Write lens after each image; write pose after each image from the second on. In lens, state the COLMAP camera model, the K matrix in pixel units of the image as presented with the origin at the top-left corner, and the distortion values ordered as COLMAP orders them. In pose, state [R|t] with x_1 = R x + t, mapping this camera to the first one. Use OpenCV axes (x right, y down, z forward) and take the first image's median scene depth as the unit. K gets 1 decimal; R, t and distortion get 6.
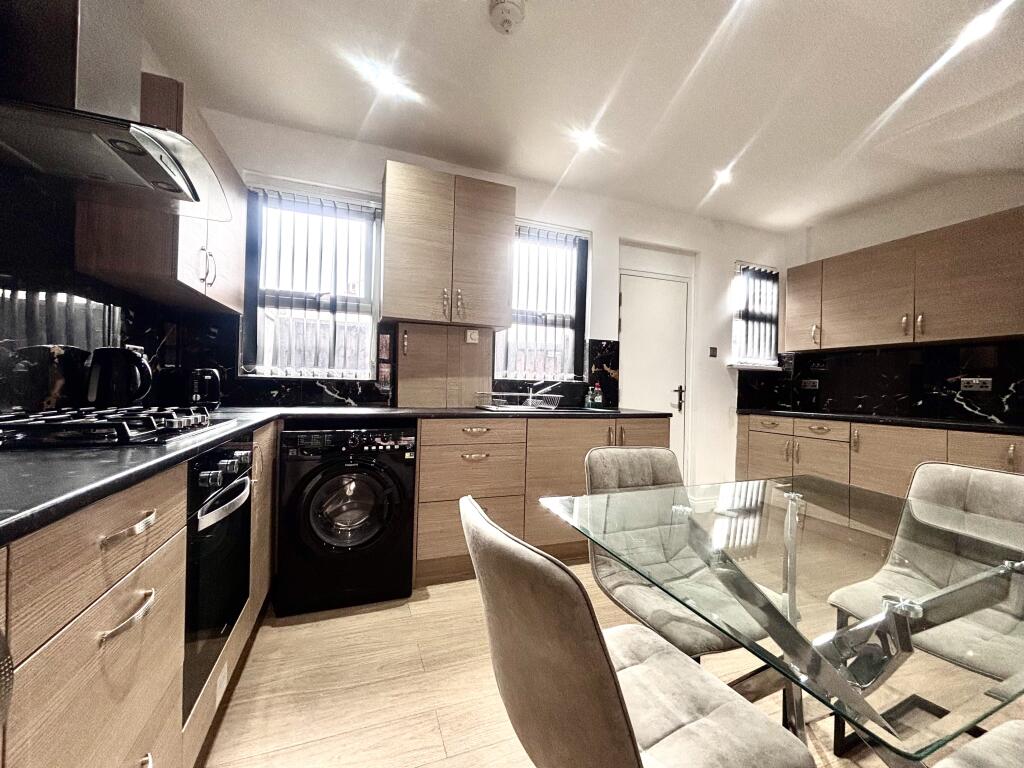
lens RADIAL K [[412.1, 0, 512.2], [0, 412.1, 381.3], [0, 0, 1]] dist [-0.002079, -0.000053]
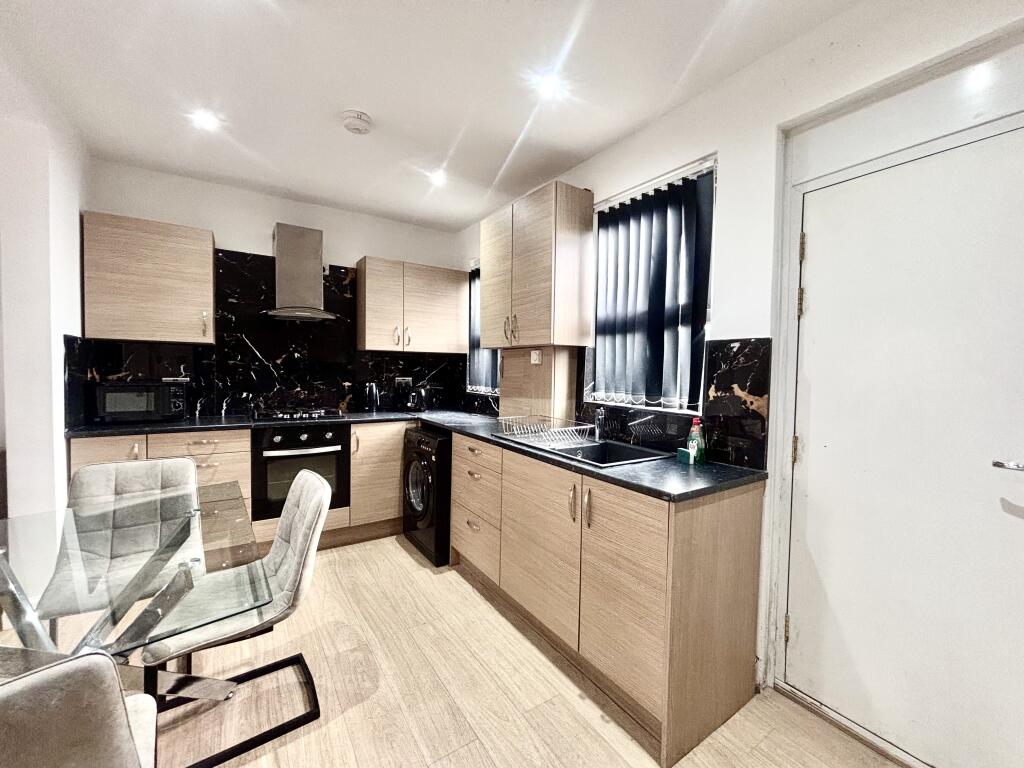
lens RADIAL K [[412.1, 0, 512.2], [0, 412.1, 381.3], [0, 0, 1]] dist [-0.002079, -0.000053]
pose [[0.230996, 0.006701, -0.972932, 0.685484], [-0.004892, 0.999972, 0.005726, -0.047507], [0.972942, 0.003437, 0.231023, 0.594275]]
